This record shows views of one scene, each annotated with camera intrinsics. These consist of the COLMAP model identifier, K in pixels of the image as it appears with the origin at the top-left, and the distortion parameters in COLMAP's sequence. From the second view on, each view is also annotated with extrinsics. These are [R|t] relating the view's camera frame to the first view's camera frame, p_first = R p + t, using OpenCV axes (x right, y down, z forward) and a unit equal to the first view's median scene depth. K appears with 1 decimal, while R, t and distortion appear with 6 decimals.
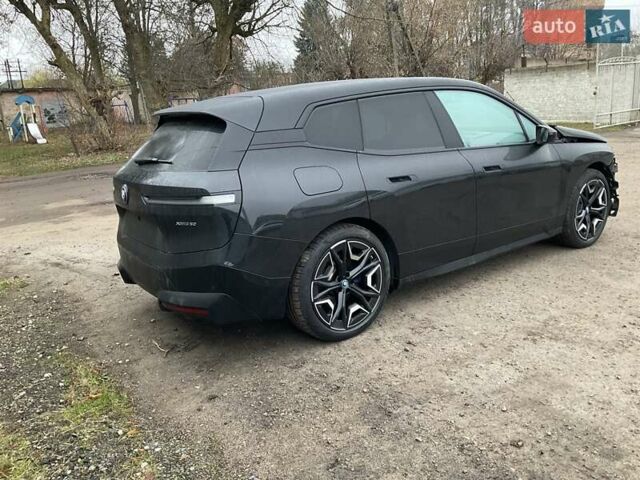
lens RADIAL K [[523.4, 0, 320.0], [0, 523.4, 240.0], [0, 0, 1]] dist [0.105465, -0.190902]
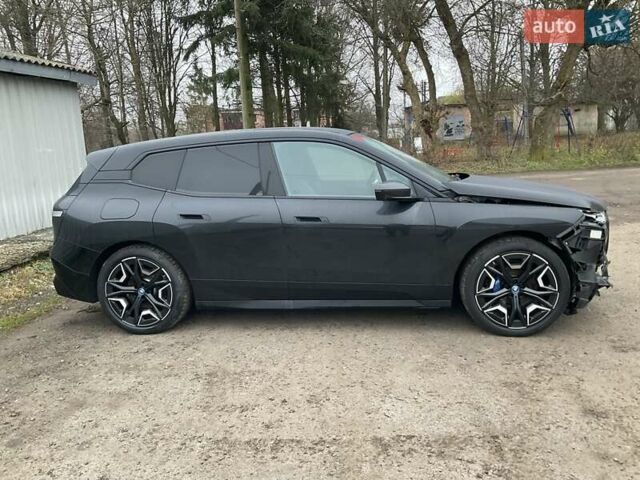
lens RADIAL K [[523.4, 0, 320.0], [0, 523.4, 240.0], [0, 0, 1]] dist [0.105465, -0.190902]
pose [[0.718928, 0.156359, -0.677270, 1.161595], [-0.169699, 0.984369, 0.047120, -0.167284], [0.674051, 0.081056, 0.734224, 0.317674]]
